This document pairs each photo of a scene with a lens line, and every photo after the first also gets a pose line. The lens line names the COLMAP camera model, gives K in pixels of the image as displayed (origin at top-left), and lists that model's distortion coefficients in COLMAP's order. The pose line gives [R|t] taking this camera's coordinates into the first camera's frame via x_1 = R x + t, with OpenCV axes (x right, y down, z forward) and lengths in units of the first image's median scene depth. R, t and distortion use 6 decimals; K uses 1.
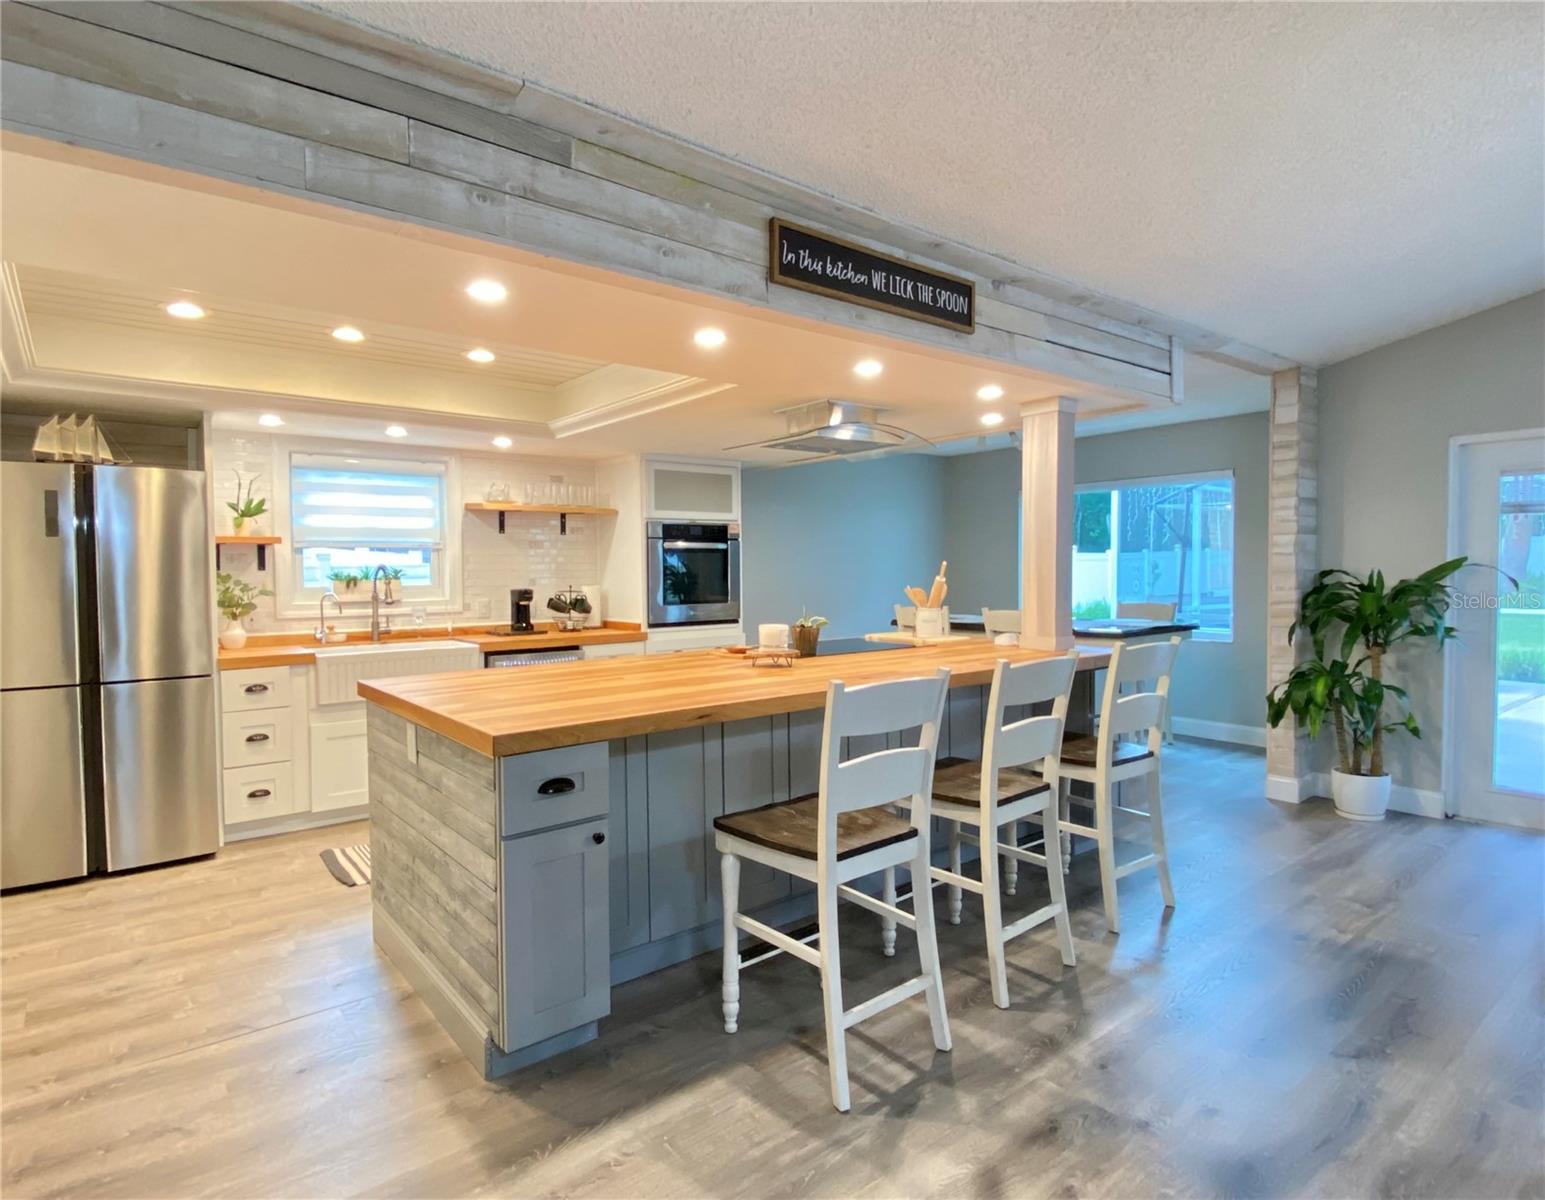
lens RADIAL K [[848.8, 0, 749.7], [0, 848.8, 603.3], [0, 0, 1]] dist [0.005709, 0.000280]
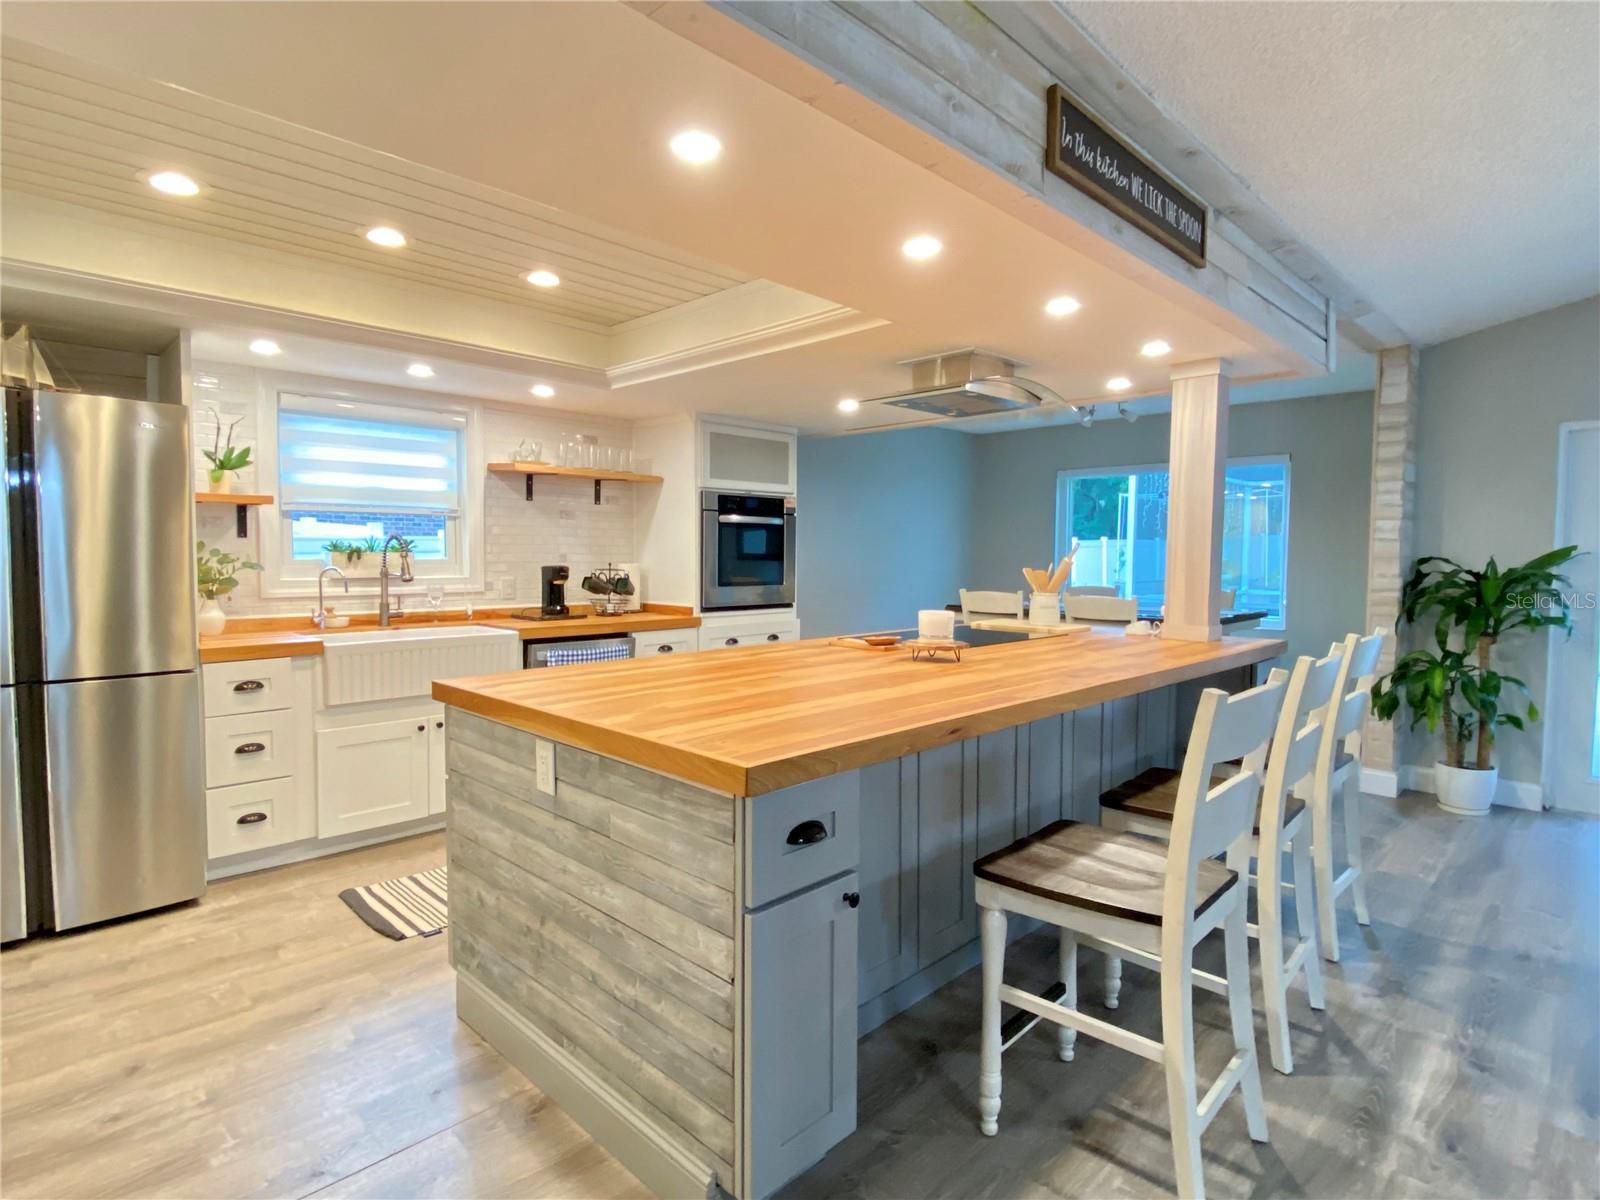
lens RADIAL K [[849.2, 0, 800.0], [0, 849.2, 600.0], [0, 0, 1]] dist [-0.000414, -0.002067]
pose [[0.991154, 0.008527, 0.132446, -0.173838], [-0.010494, 0.999845, 0.014158, 0.003699], [-0.132305, -0.015422, 0.991089, 0.149579]]
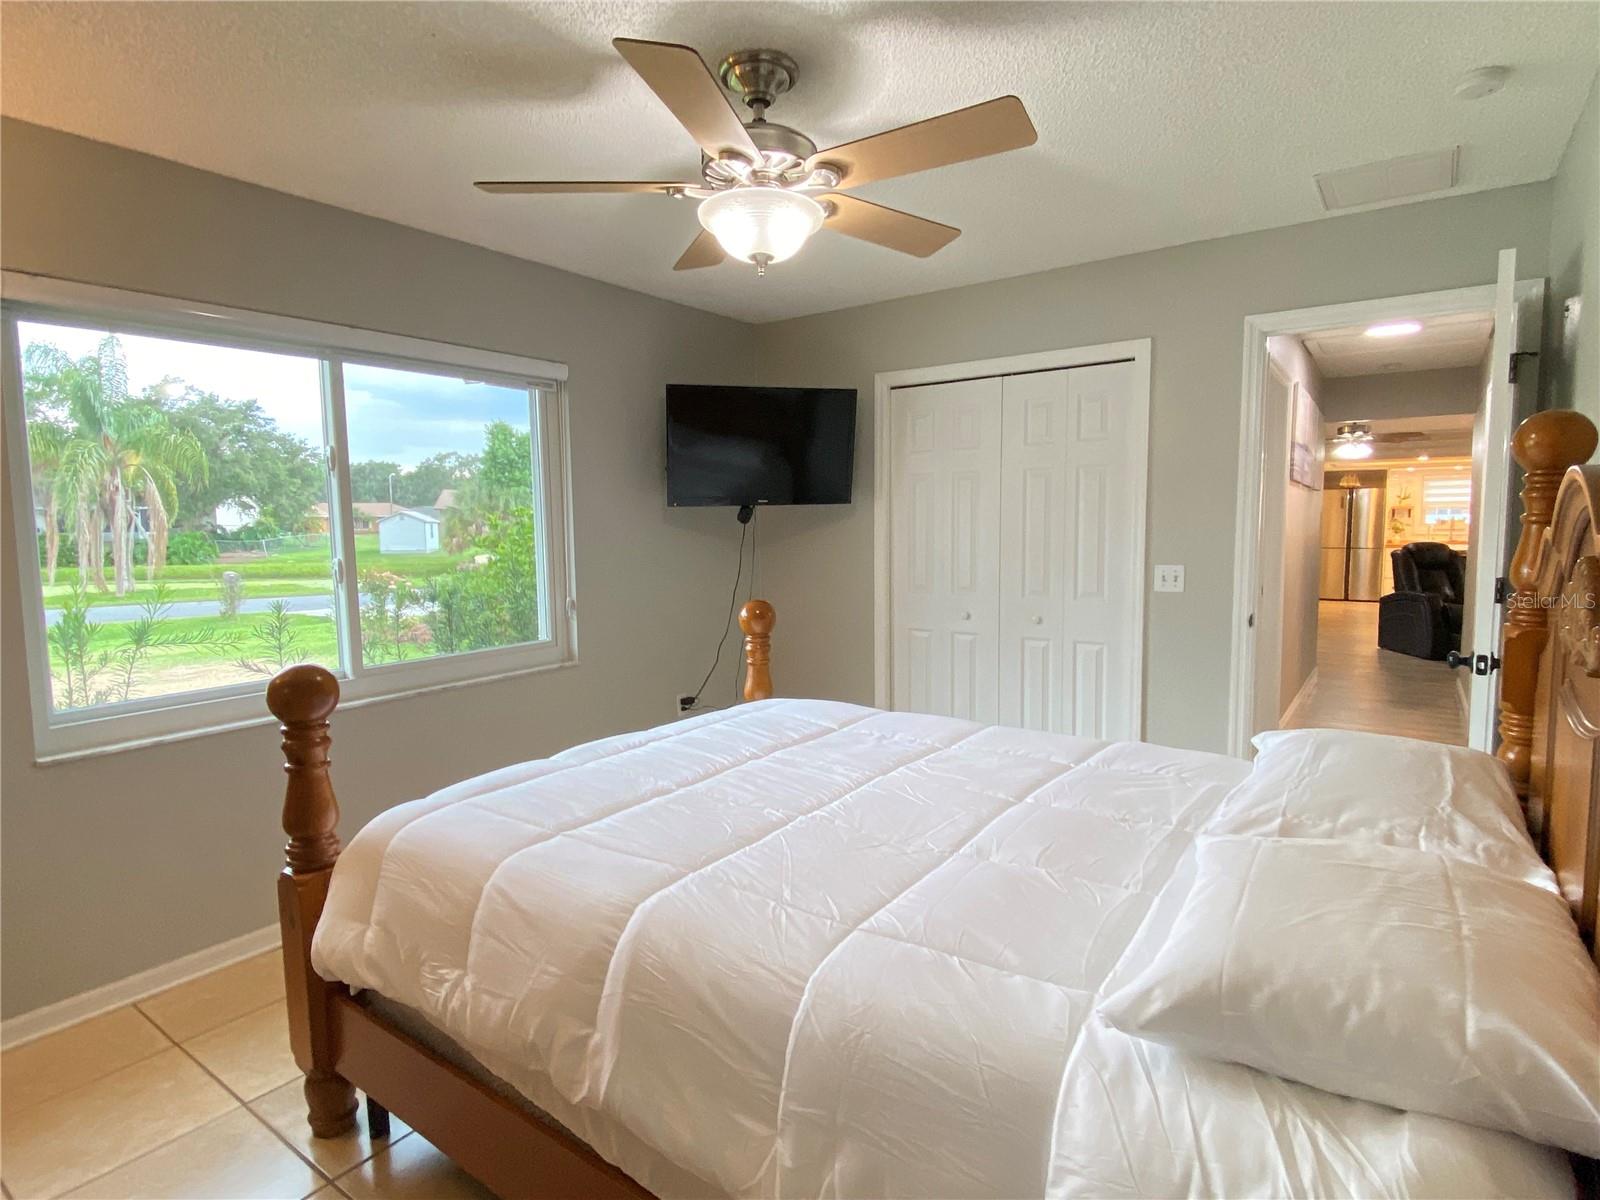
lens RADIAL K [[848.4, 0, 800.0], [0, 848.4, 600.0], [0, 0, 1]] dist [0.000327, -0.000618]
pose [[0.278260, 0.091699, -0.956119, 1.835996], [-0.030984, 0.995771, 0.086485, 0.062358], [0.960006, 0.005559, 0.279924, -2.016866]]
